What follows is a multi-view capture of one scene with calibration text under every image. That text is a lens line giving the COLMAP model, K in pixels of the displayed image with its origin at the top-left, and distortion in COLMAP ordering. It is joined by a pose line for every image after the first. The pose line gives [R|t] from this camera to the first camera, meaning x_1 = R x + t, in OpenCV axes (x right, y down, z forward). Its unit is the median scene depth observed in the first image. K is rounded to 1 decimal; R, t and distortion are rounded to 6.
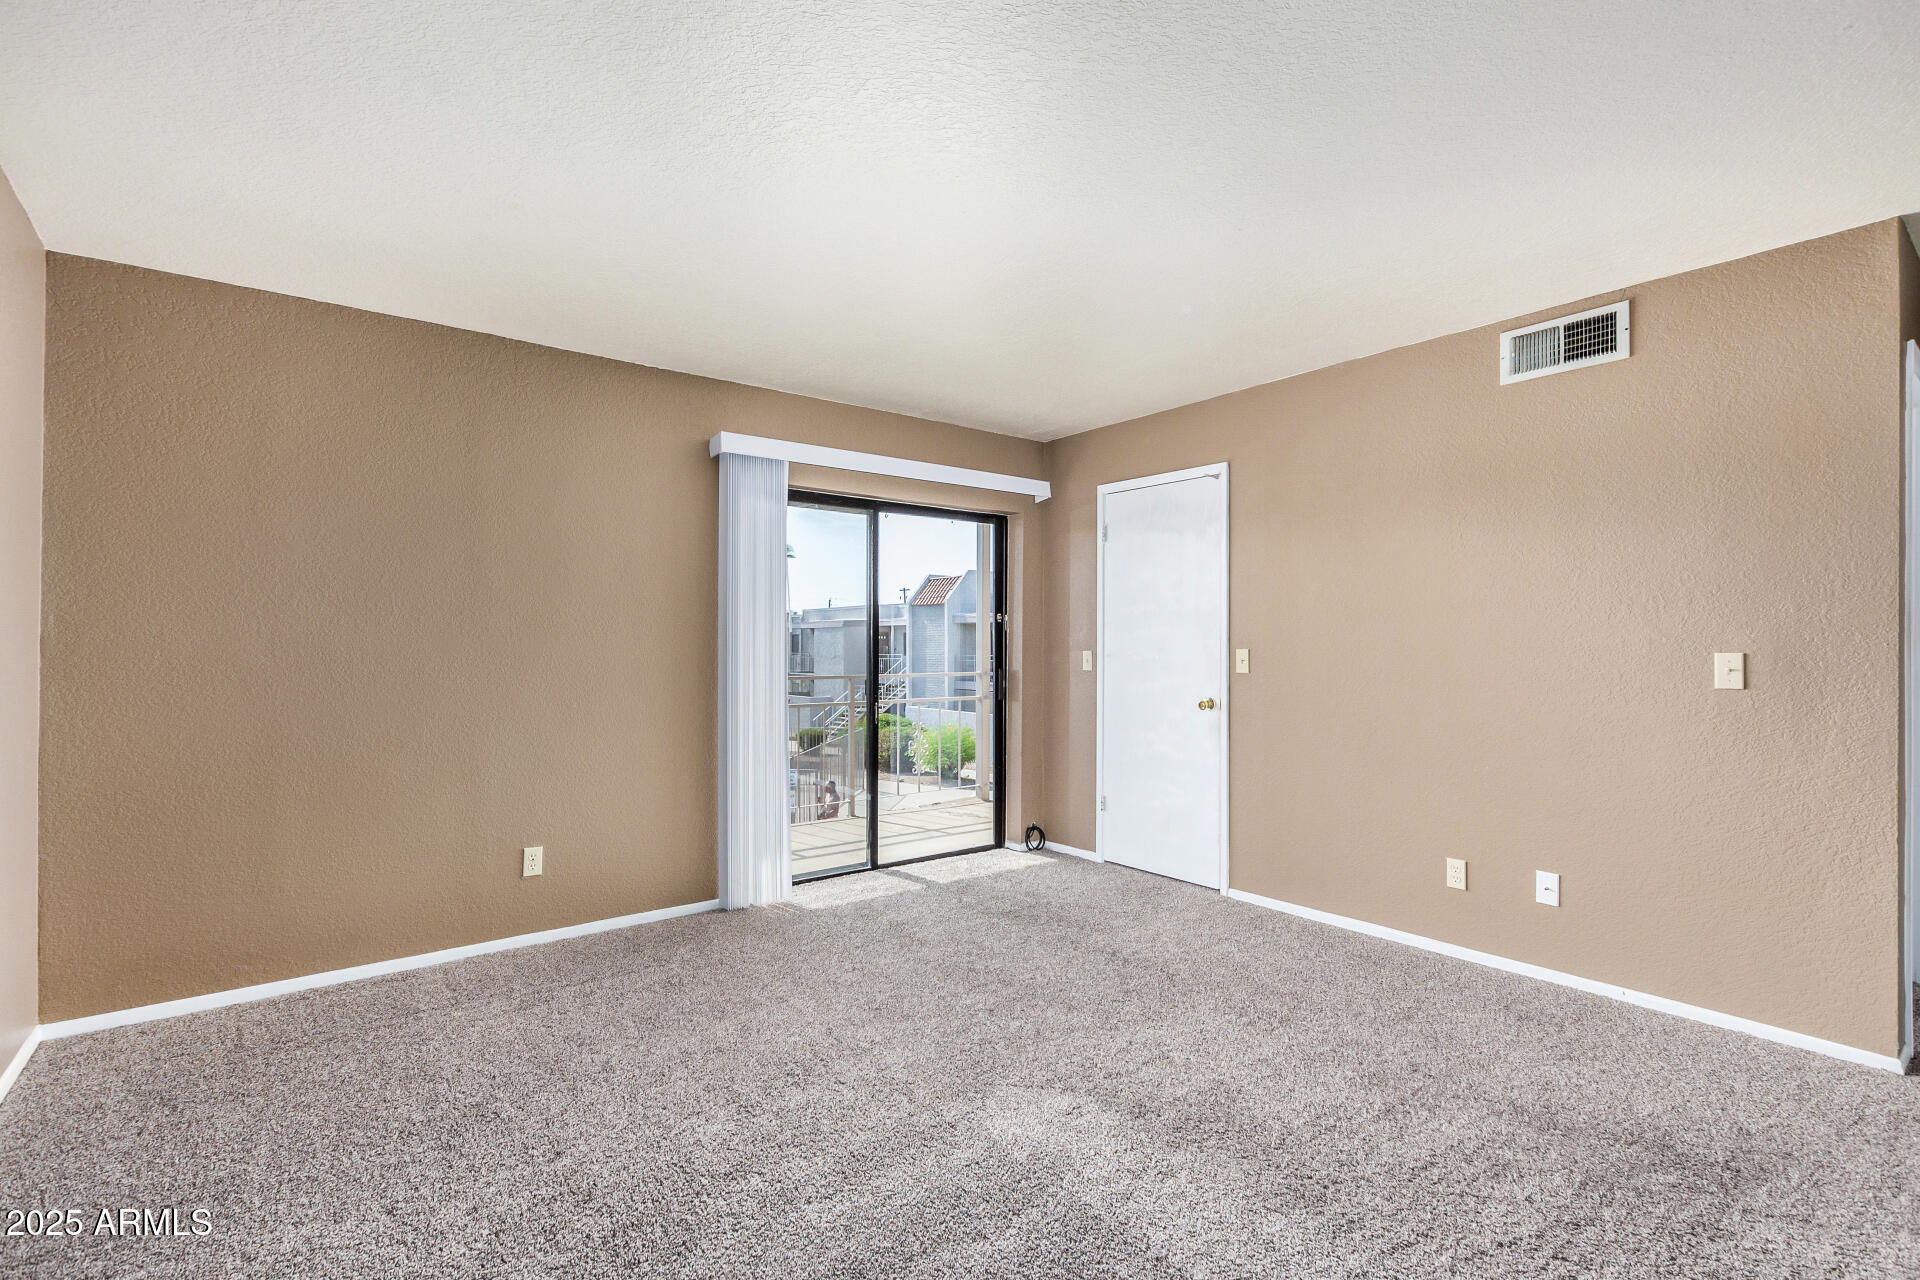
lens RADIAL K [[899.3, 0, 965.3], [0, 899.3, 645.0], [0, 0, 1]] dist [0.008040, -0.000671]
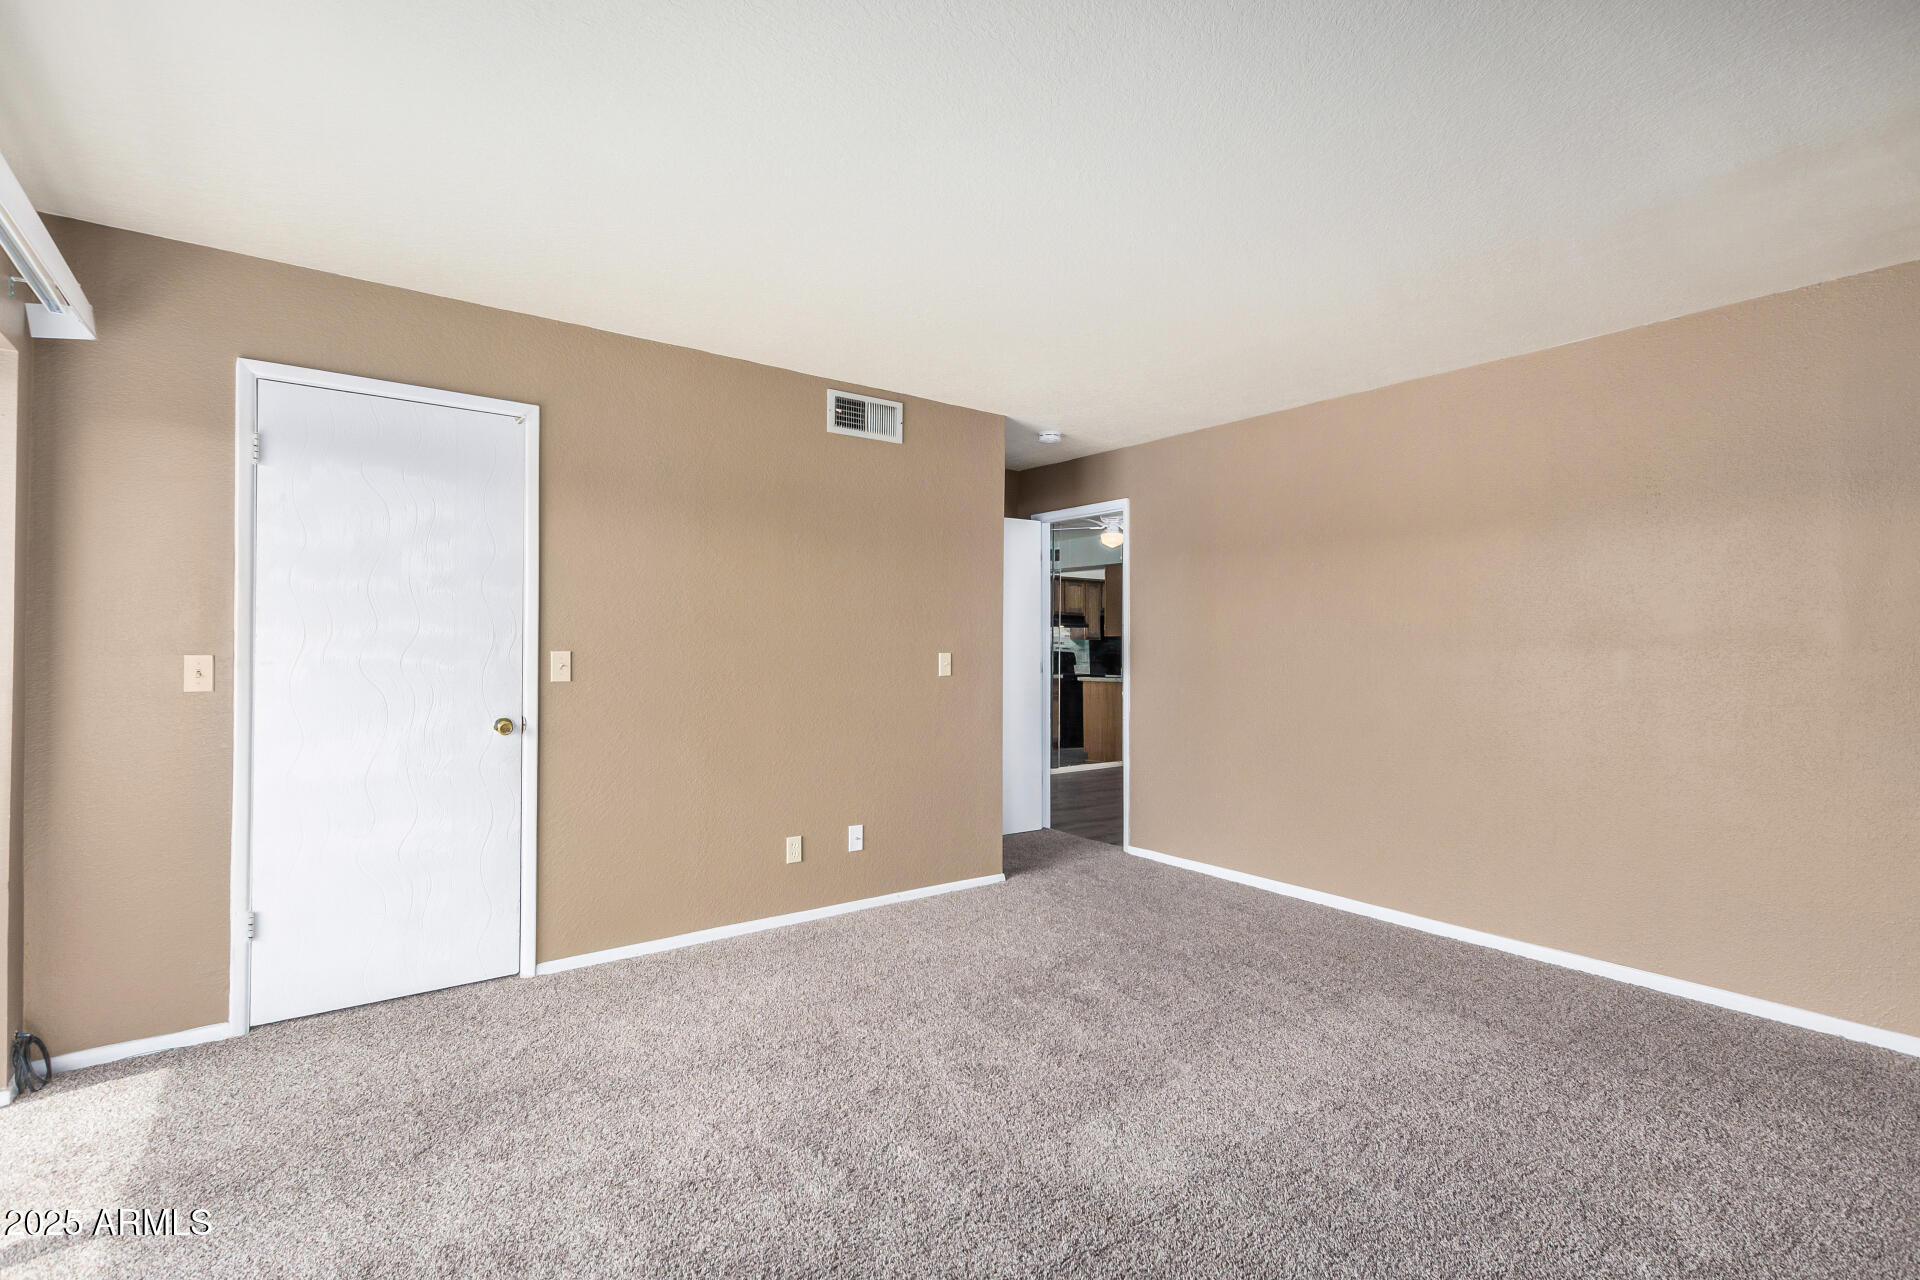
lens RADIAL K [[896.9, 0, 937.6], [0, 896.9, 640.6], [0, 0, 1]] dist [0.002418, -0.001156]
pose [[0.011835, 0.010768, 0.999872, -0.465086], [-0.002546, 0.999939, -0.010738, 0.002901], [-0.999927, -0.002418, 0.011862, 0.649127]]
